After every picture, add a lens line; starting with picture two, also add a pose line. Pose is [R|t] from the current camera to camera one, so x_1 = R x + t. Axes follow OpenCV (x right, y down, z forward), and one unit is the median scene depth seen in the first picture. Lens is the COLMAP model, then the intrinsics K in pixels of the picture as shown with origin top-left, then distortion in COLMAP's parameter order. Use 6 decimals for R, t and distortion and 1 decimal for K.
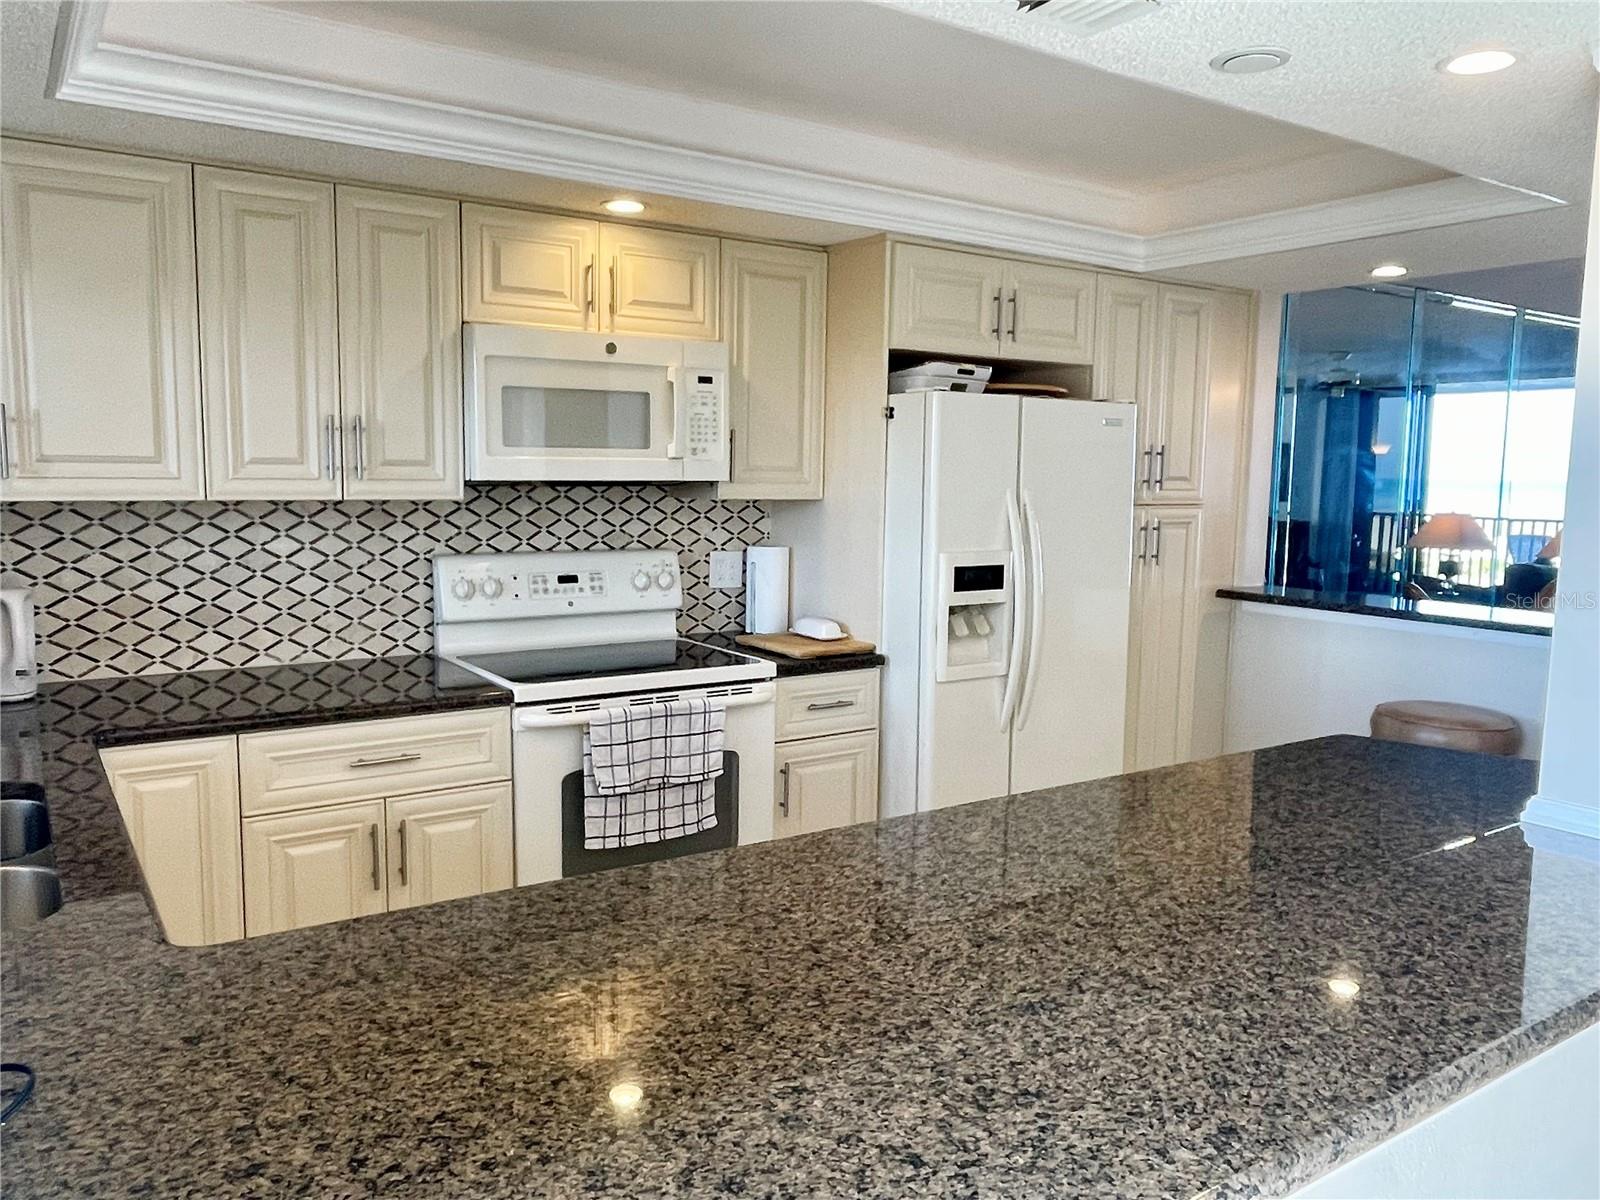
lens RADIAL K [[1193.5, 0, 789.8], [0, 1193.5, 604.6], [0, 0, 1]] dist [-0.002329, 0.000241]
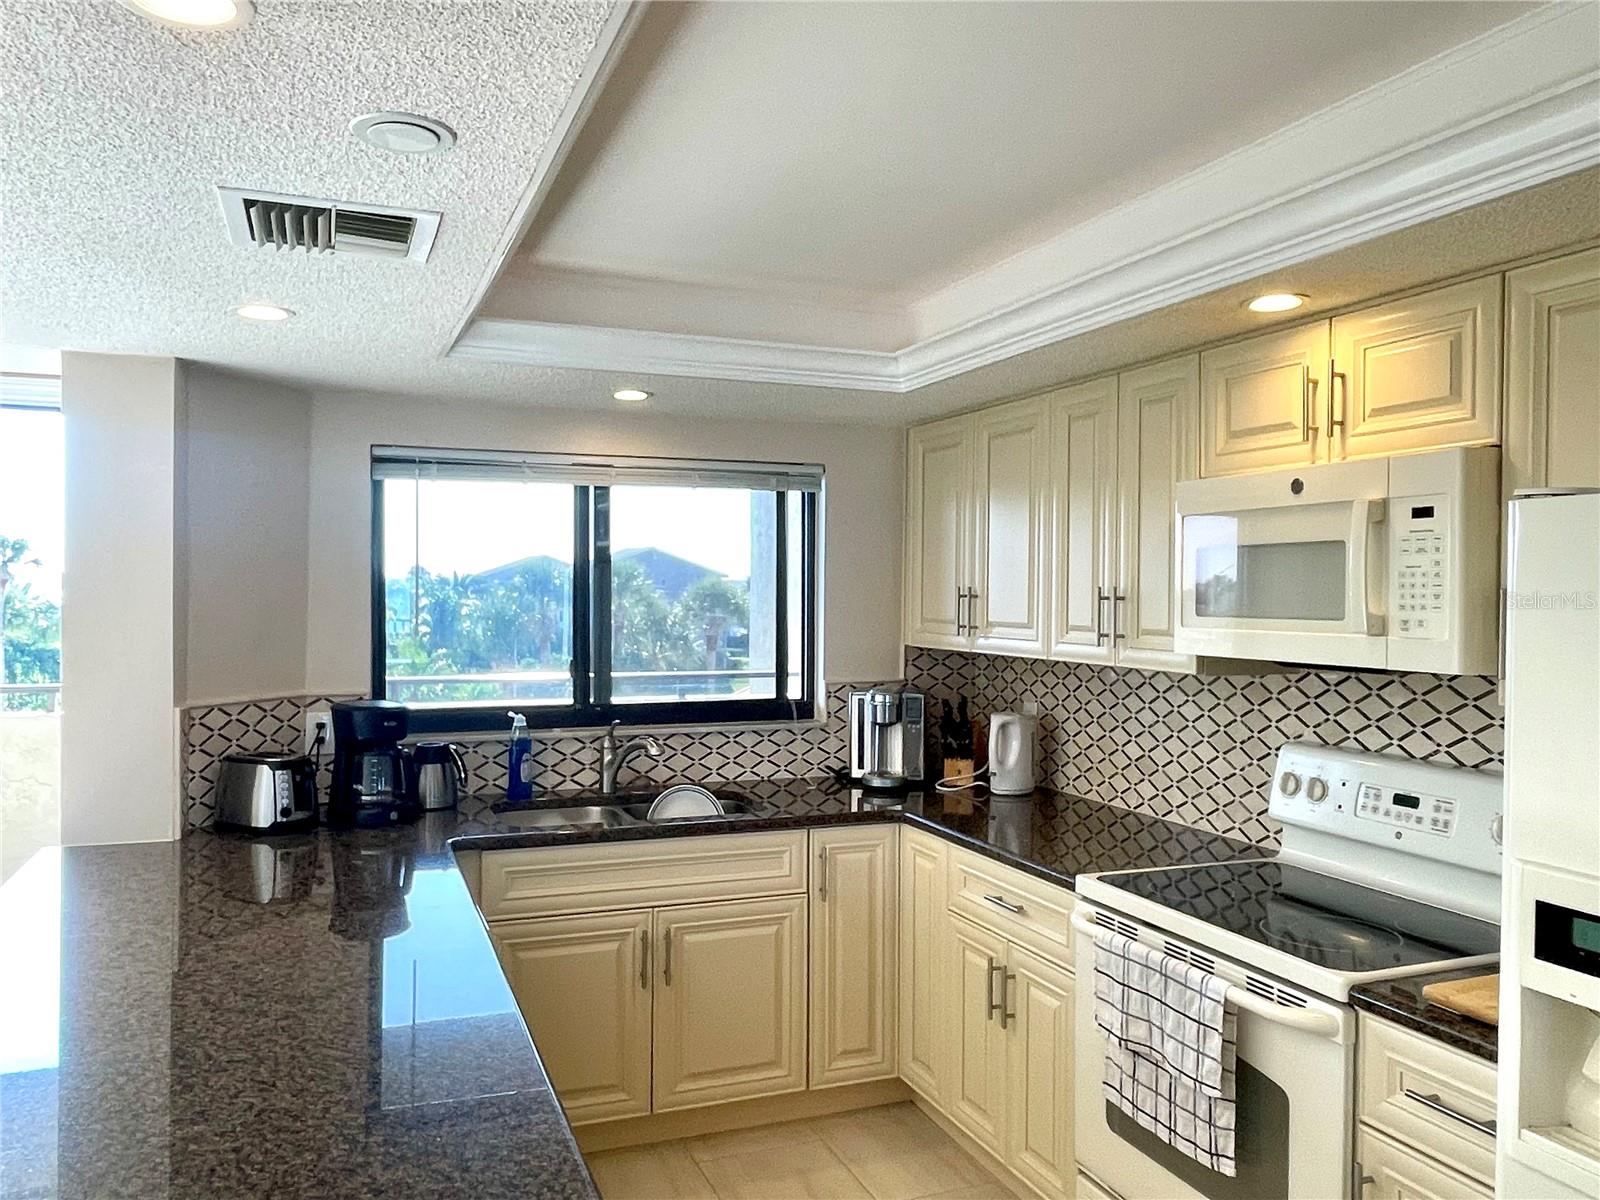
lens RADIAL K [[1193.5, 0, 789.0], [0, 1193.5, 606.6], [0, 0, 1]] dist [-0.002329, 0.000241]
pose [[-0.221495, -0.002075, -0.975159, 0.650143], [-0.122263, 0.992166, 0.025660, -0.120794], [0.967467, 0.124910, -0.220013, 0.867526]]
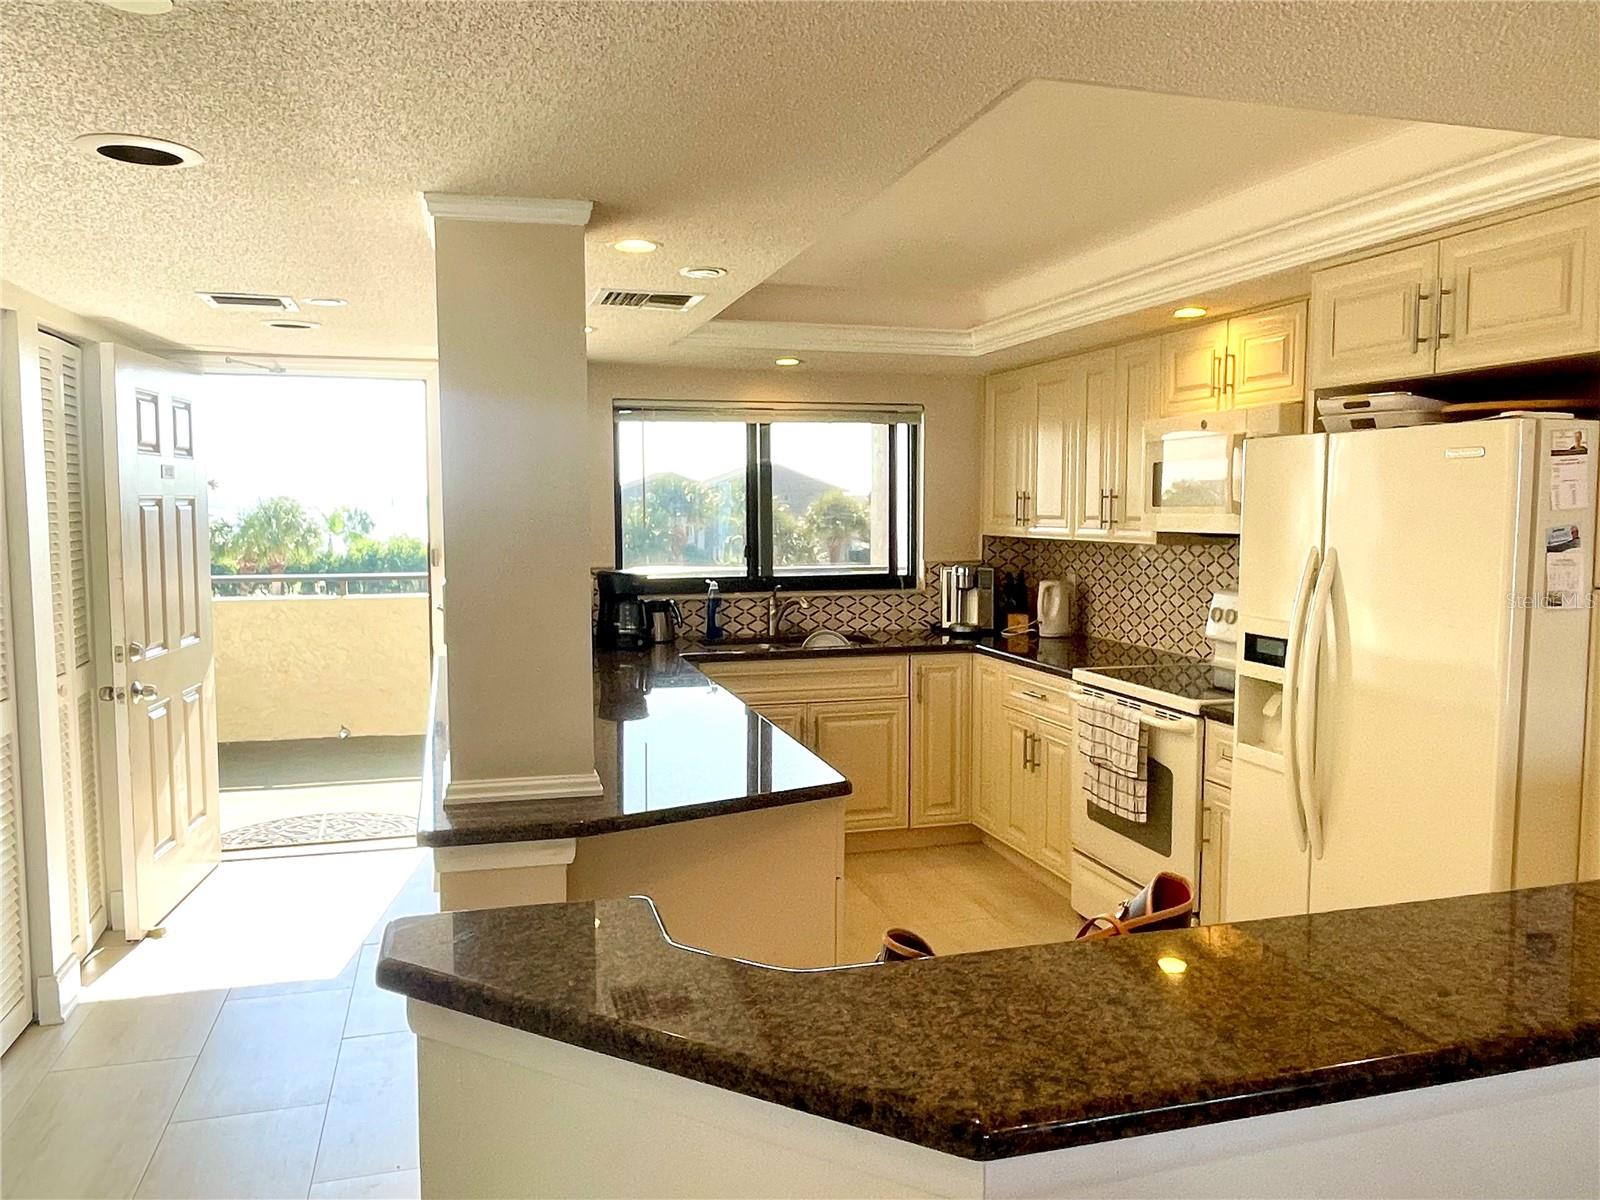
lens RADIAL K [[1193.5, 0, 794.8], [0, 1193.5, 609.4], [0, 0, 1]] dist [-0.002329, 0.000241]
pose [[-0.314698, 0.069188, -0.946667, 1.156276], [-0.111203, 0.987784, 0.109160, -0.115137], [0.942655, 0.139624, -0.303160, 1.004183]]
